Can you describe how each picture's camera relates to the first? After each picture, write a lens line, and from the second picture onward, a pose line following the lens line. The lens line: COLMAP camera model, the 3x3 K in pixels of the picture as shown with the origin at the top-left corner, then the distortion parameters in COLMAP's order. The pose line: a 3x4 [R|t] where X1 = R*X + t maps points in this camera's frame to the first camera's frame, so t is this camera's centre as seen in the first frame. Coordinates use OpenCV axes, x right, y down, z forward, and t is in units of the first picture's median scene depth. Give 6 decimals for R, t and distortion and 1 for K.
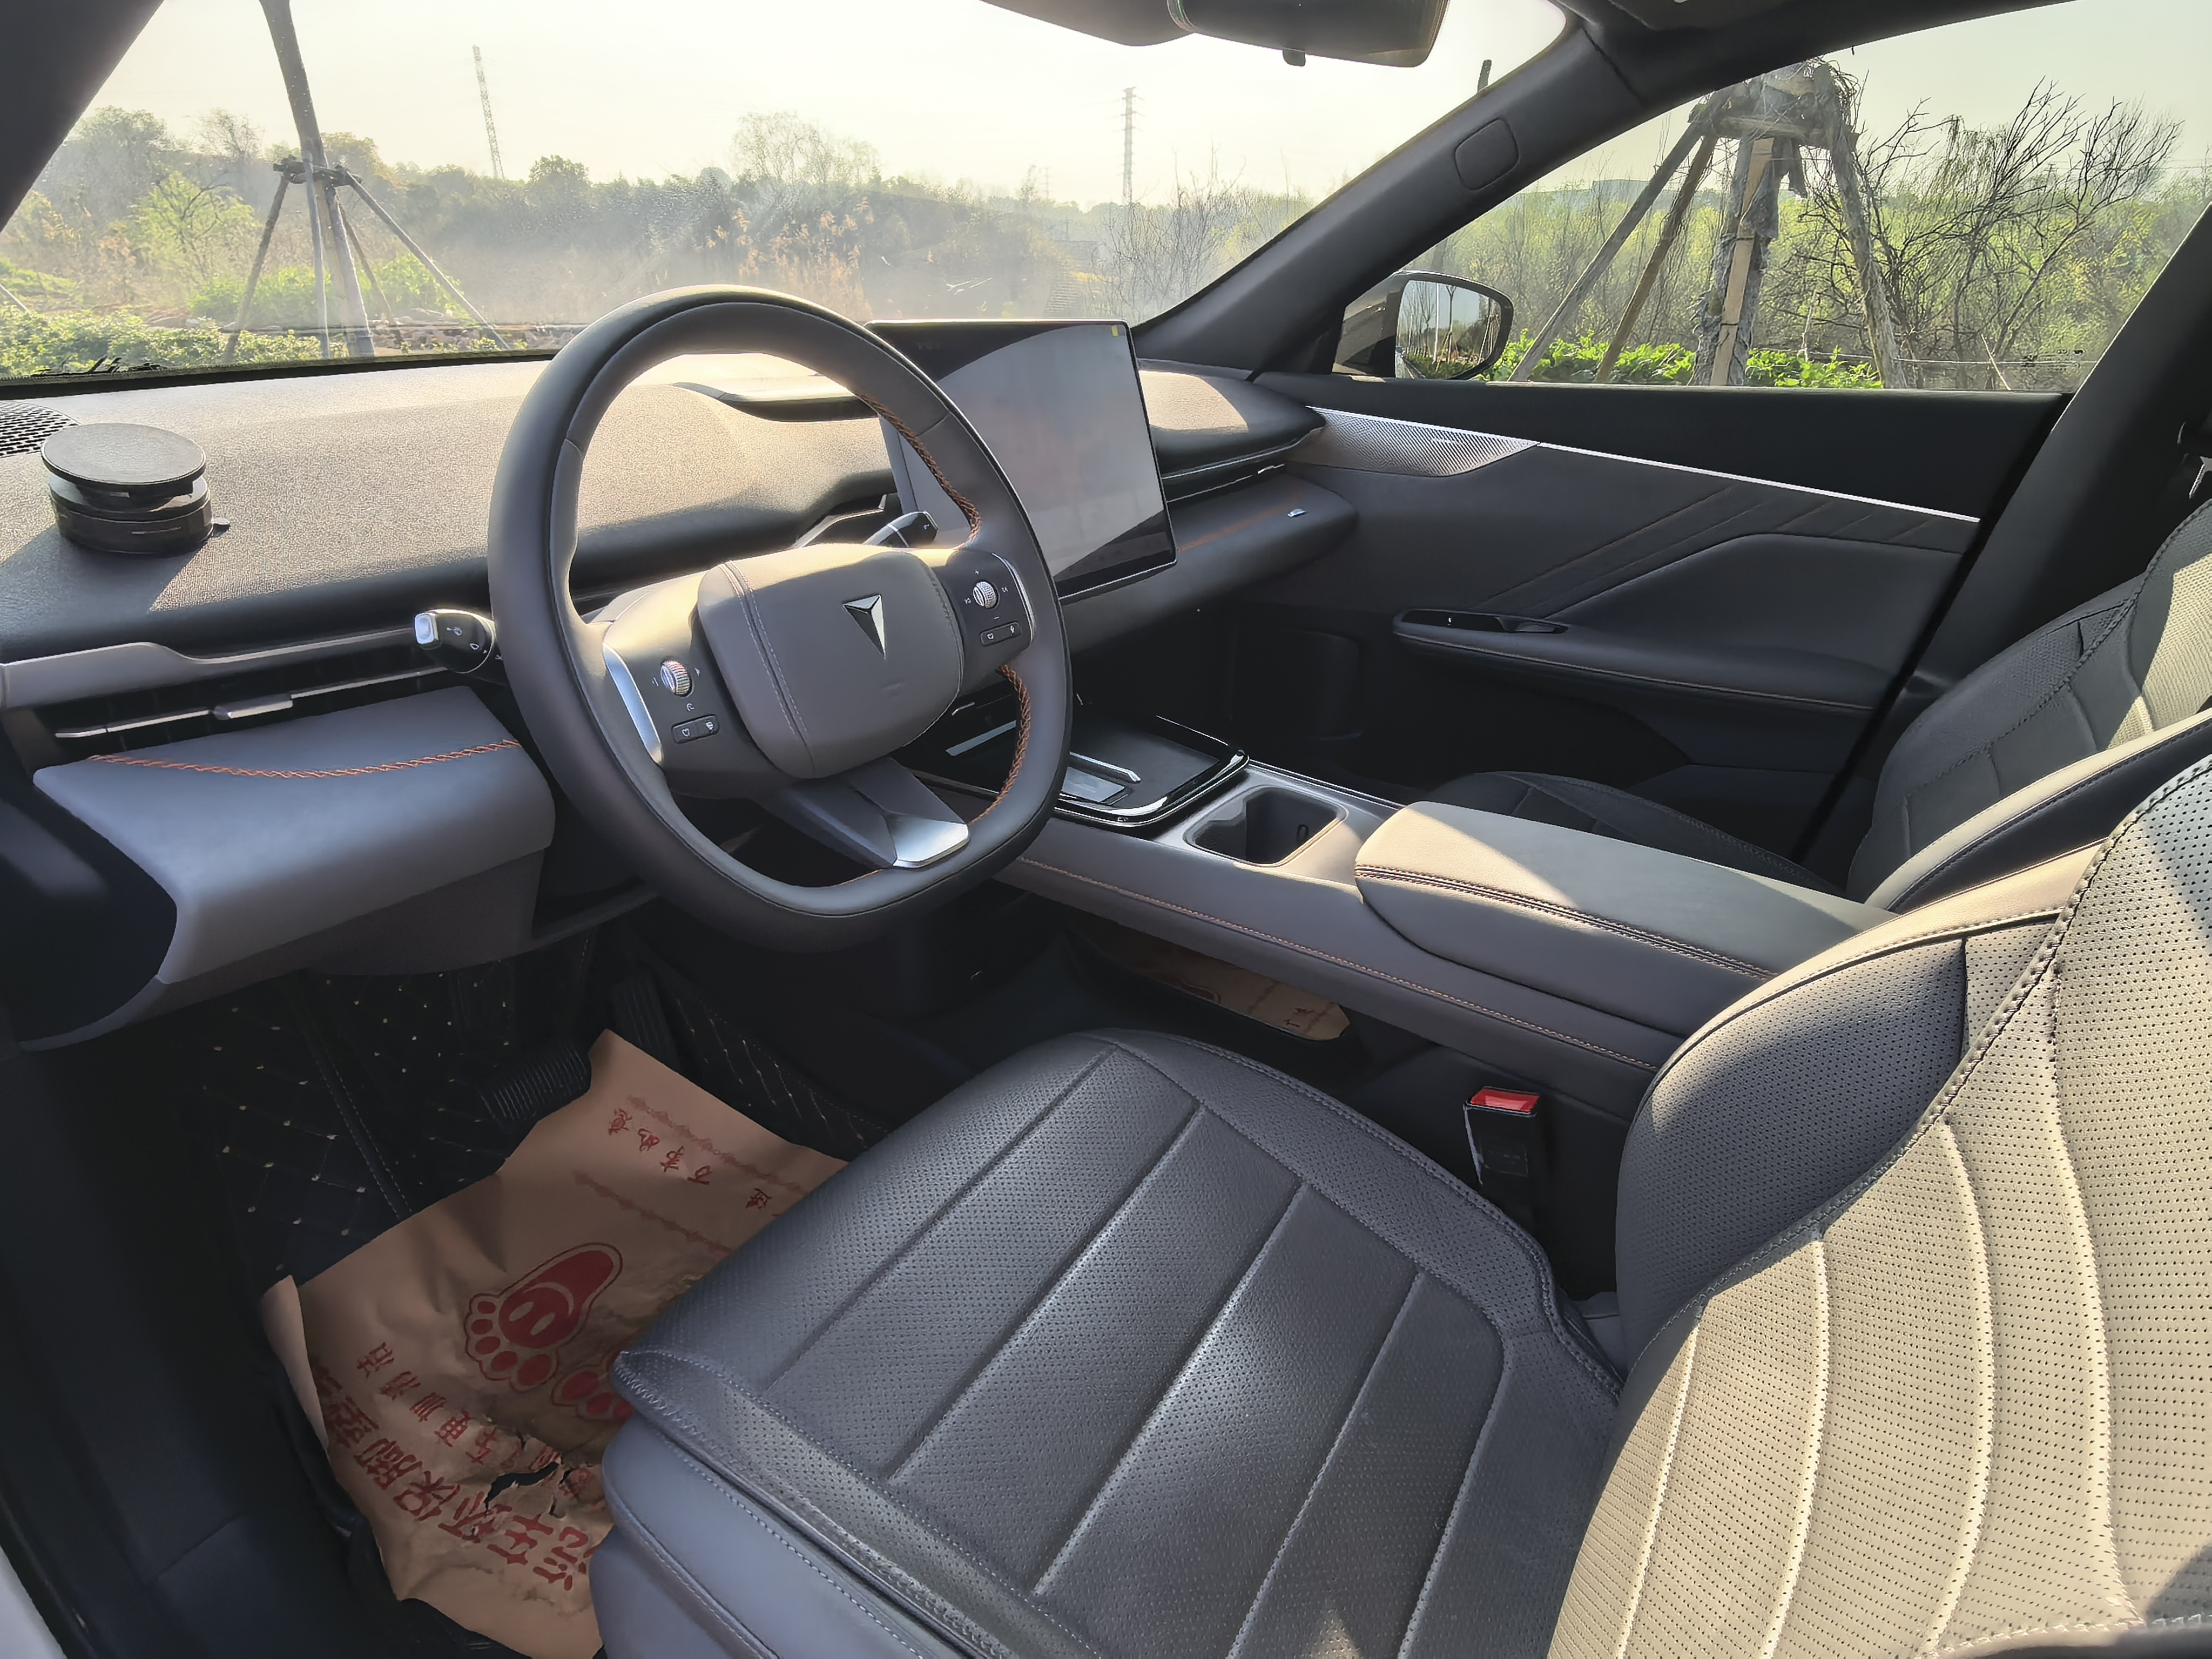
lens RADIAL K [[1213.2, 0, 1106.0], [0, 1213.2, 829.5], [0, 0, 1]] dist [0.005254, 0.001210]
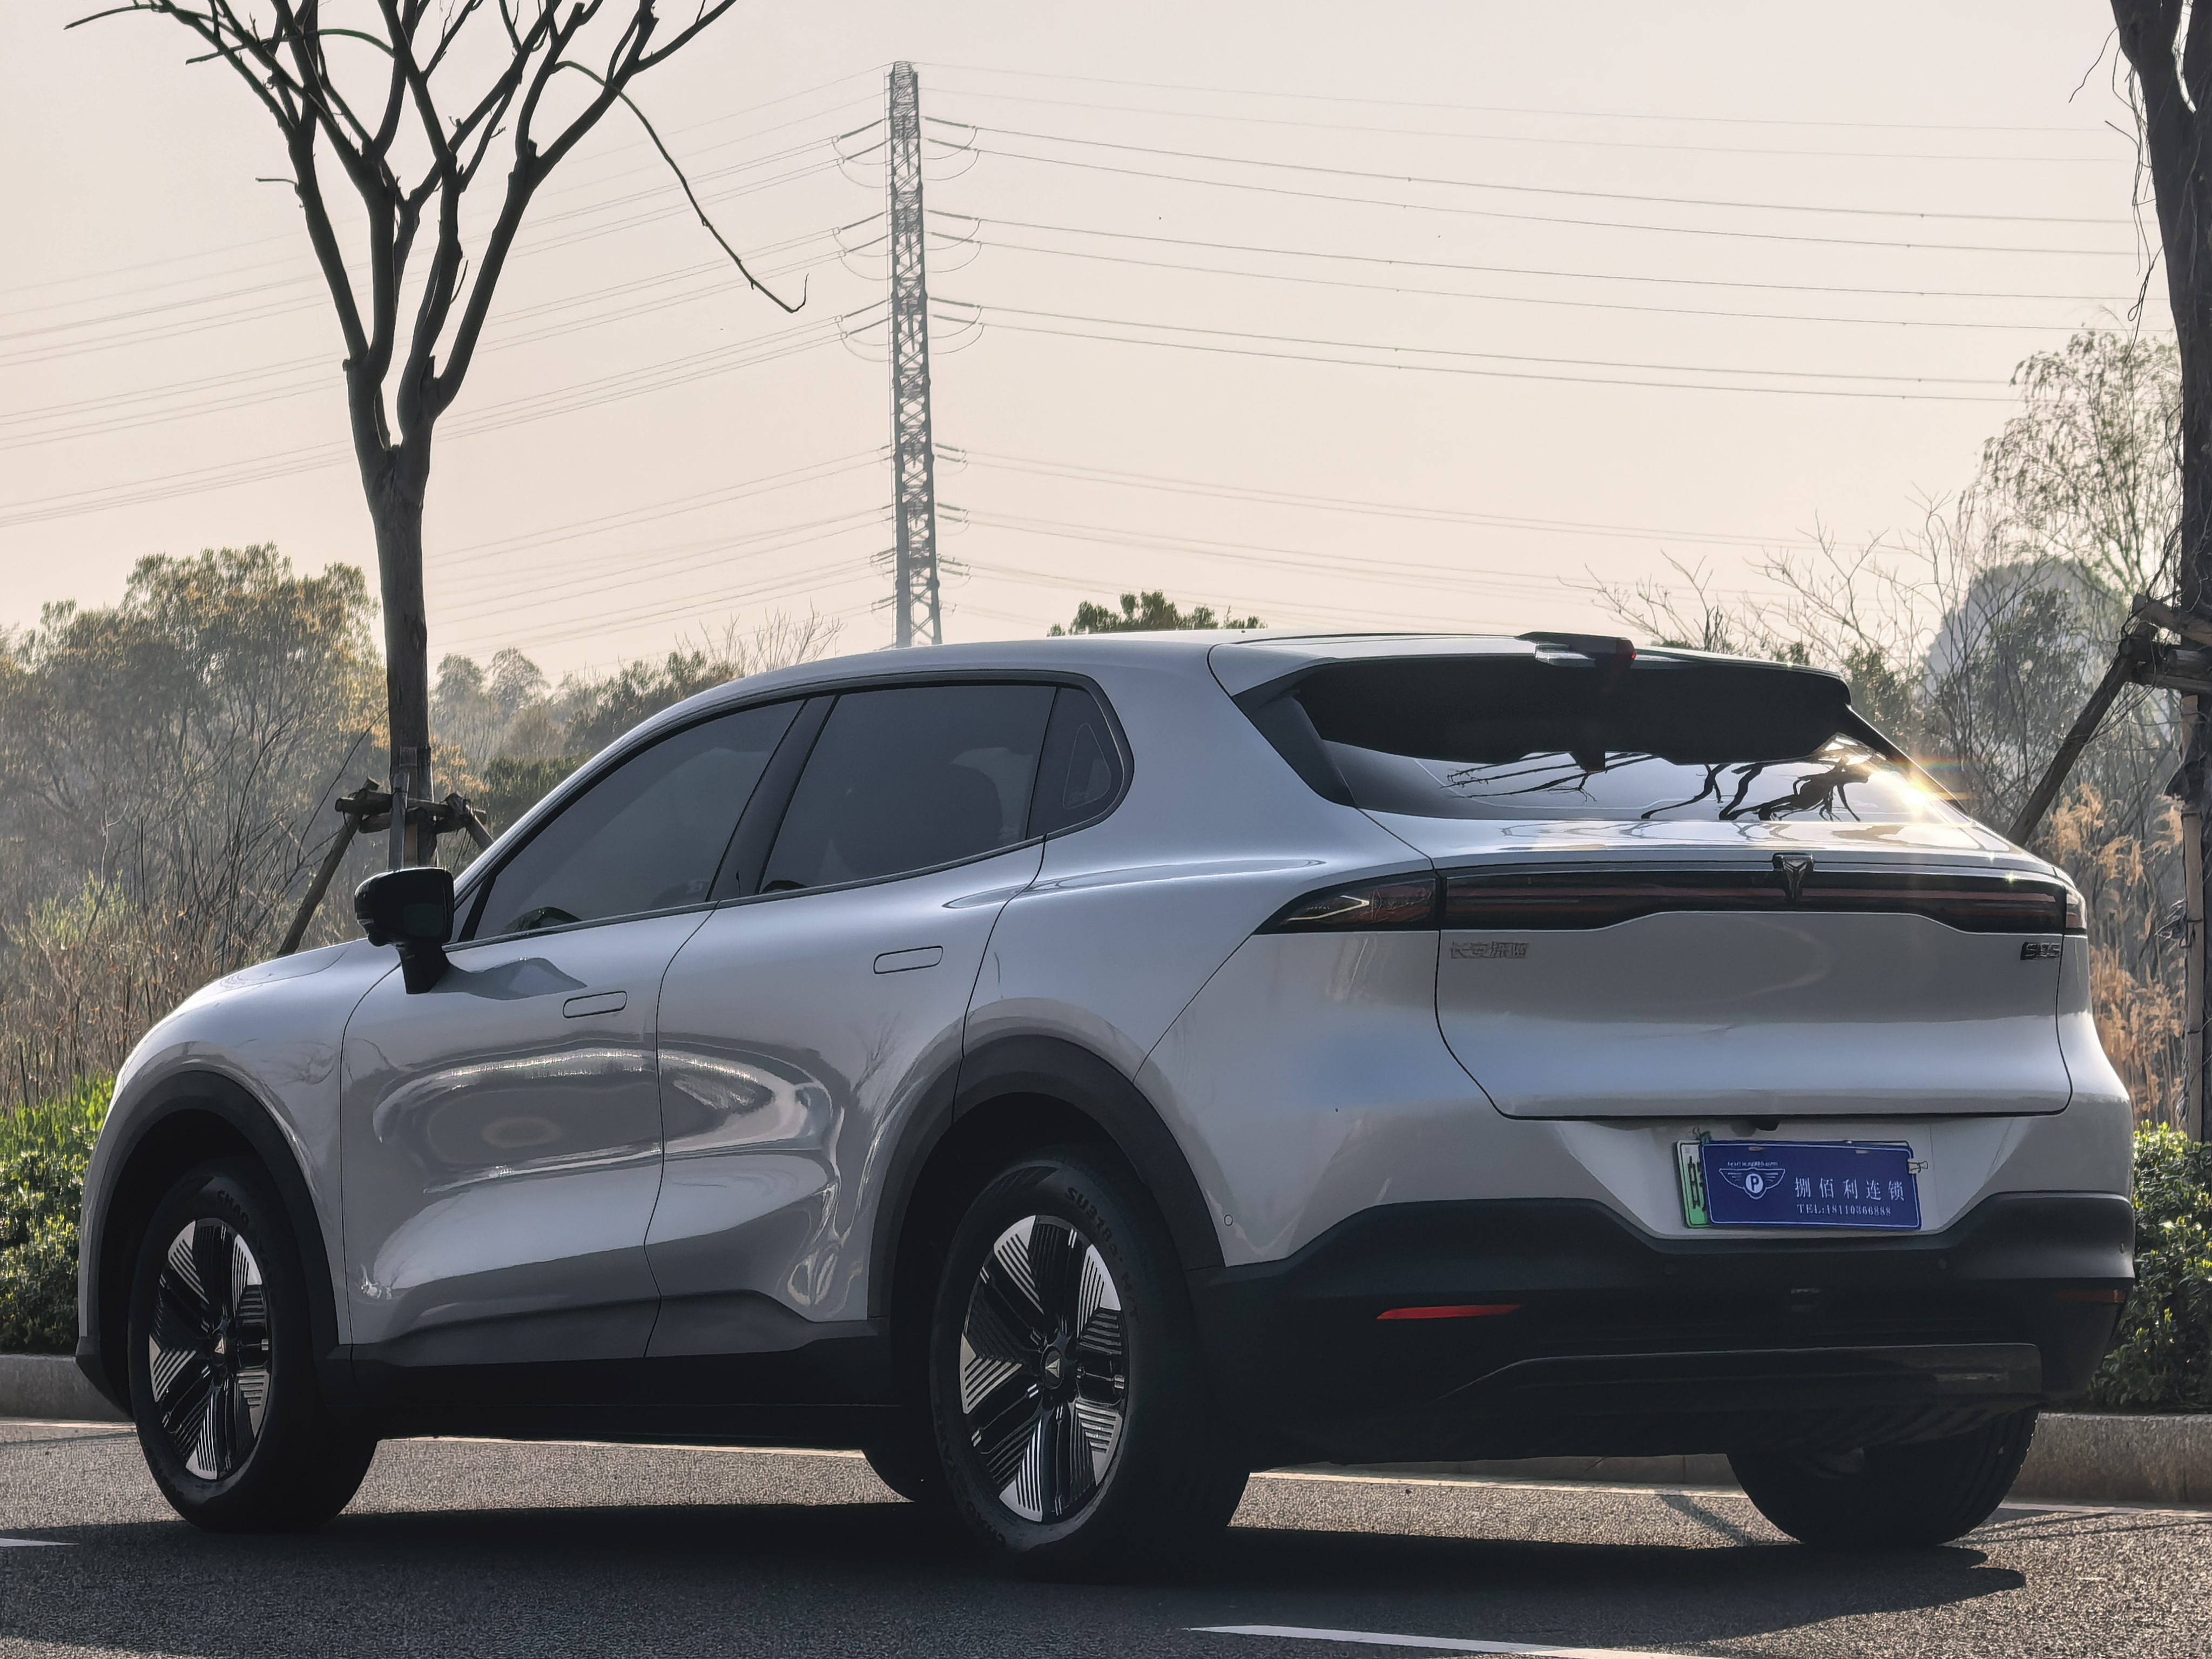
lens RADIAL K [[8074.4, 0, 1106.0], [0, 8074.4, 829.5], [0, 0, 1]] dist [0.060582, 1.582340]
pose [[0.922887, -0.053246, -0.381373, 3.968471], [-0.121527, 0.899505, -0.419670, 3.729303], [0.365392, 0.433655, 0.823670, -7.345293]]
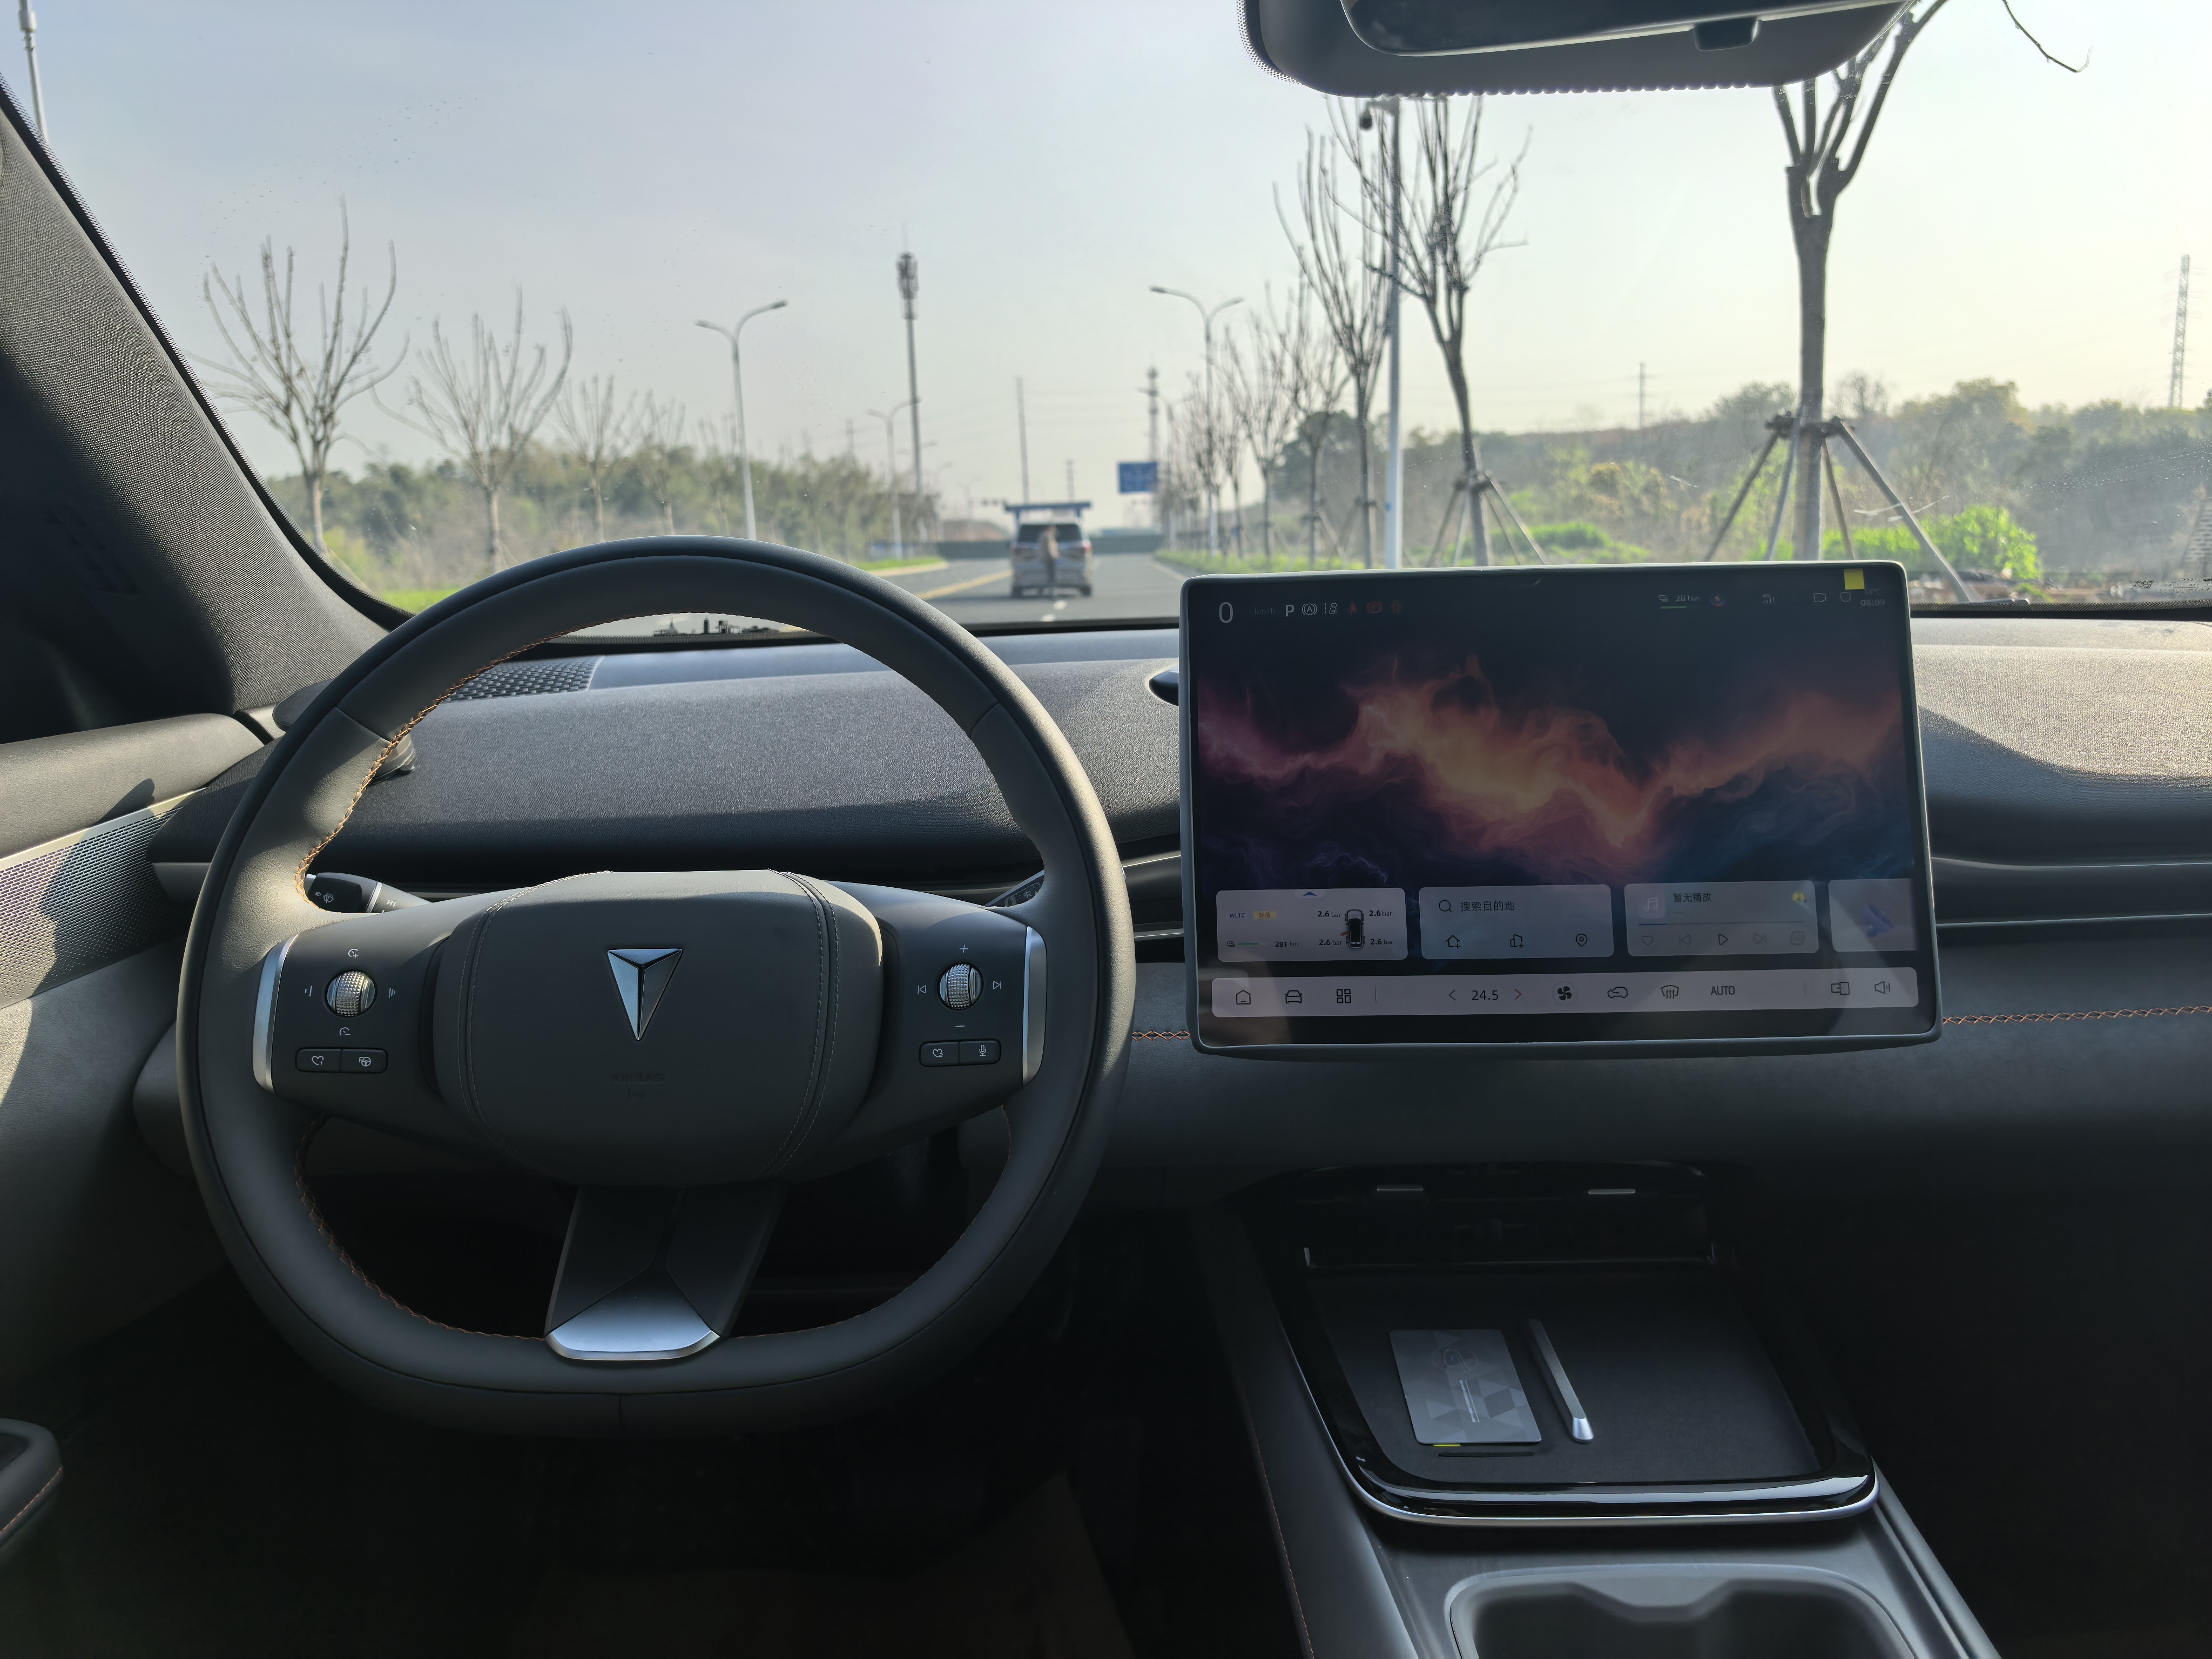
lens RADIAL K [[1601.8, 0, 1106.0], [0, 1601.8, 829.5], [0, 0, 1]] dist [0.012548, -0.023189]
pose [[0.547380, 0.112586, -0.829277, 0.291238], [-0.309567, 0.947864, -0.075650, -0.111466], [0.777524, 0.298126, 0.553694, 0.282090]]
